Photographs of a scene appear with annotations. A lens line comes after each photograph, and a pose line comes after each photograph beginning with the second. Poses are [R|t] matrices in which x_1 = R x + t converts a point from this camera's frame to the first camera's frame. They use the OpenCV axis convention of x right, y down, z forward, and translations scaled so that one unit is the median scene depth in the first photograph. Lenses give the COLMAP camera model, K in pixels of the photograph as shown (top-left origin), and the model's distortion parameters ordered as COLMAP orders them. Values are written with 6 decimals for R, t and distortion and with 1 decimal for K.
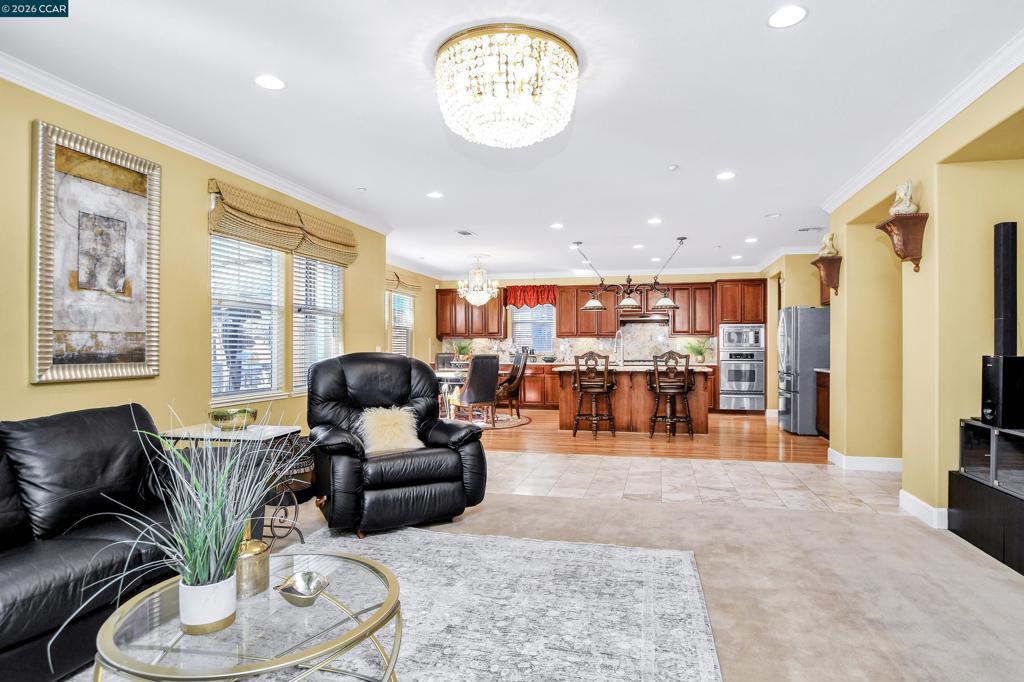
lens RADIAL K [[563.8, 0, 526.2], [0, 563.8, 351.8], [0, 0, 1]] dist [-0.029366, 0.015527]
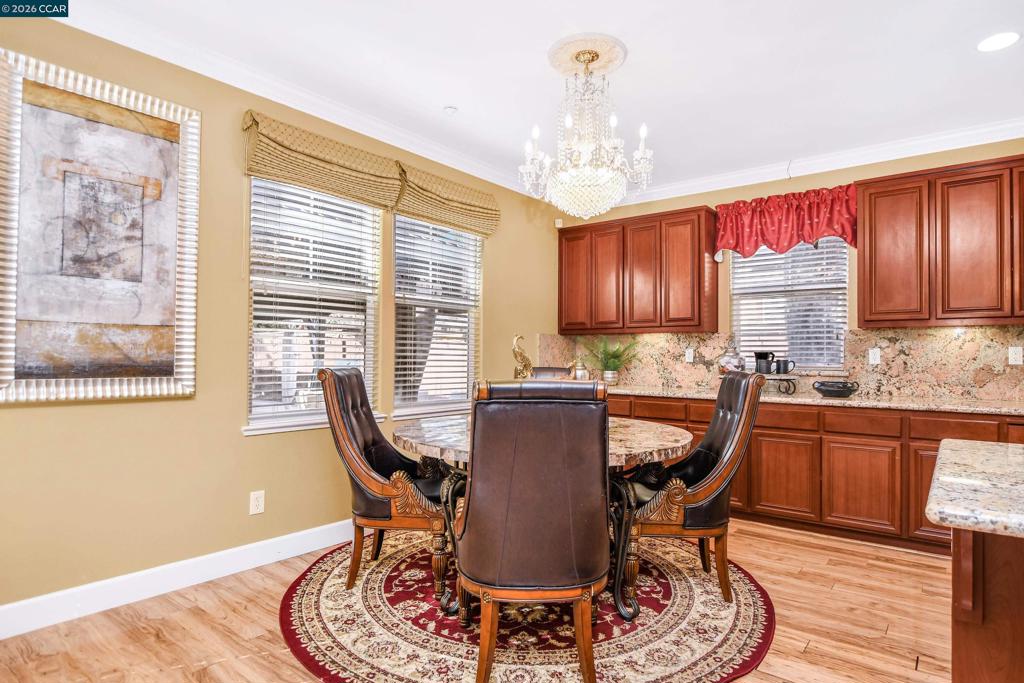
lens RADIAL K [[563.8, 0, 526.2], [0, 563.8, 352.3], [0, 0, 1]] dist [-0.029366, 0.015527]
pose [[0.907807, 0.006638, -0.419336, 0.013047], [-0.013610, 0.999814, -0.013636, -0.002289], [0.419168, 0.018086, 0.907729, 0.652865]]
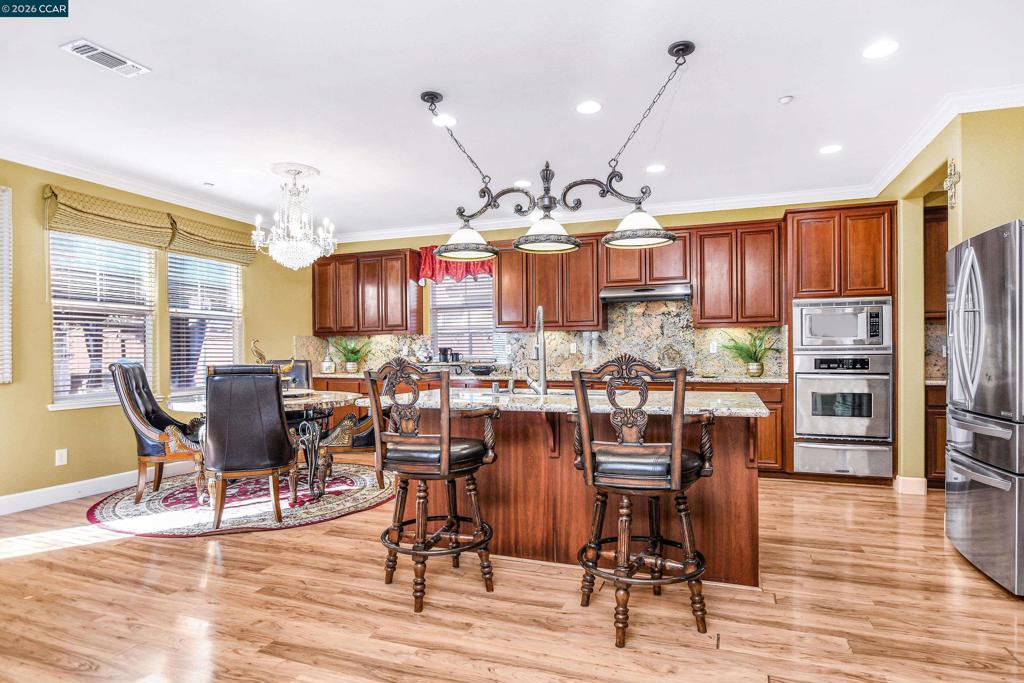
lens RADIAL K [[563.8, 0, 526.2], [0, 563.8, 352.3], [0, 0, 1]] dist [-0.029366, 0.015527]
pose [[0.993334, -0.005176, -0.115159, 0.165686], [0.004581, 0.999975, -0.005434, -0.001221], [0.115184, 0.004870, 0.993332, 0.478150]]
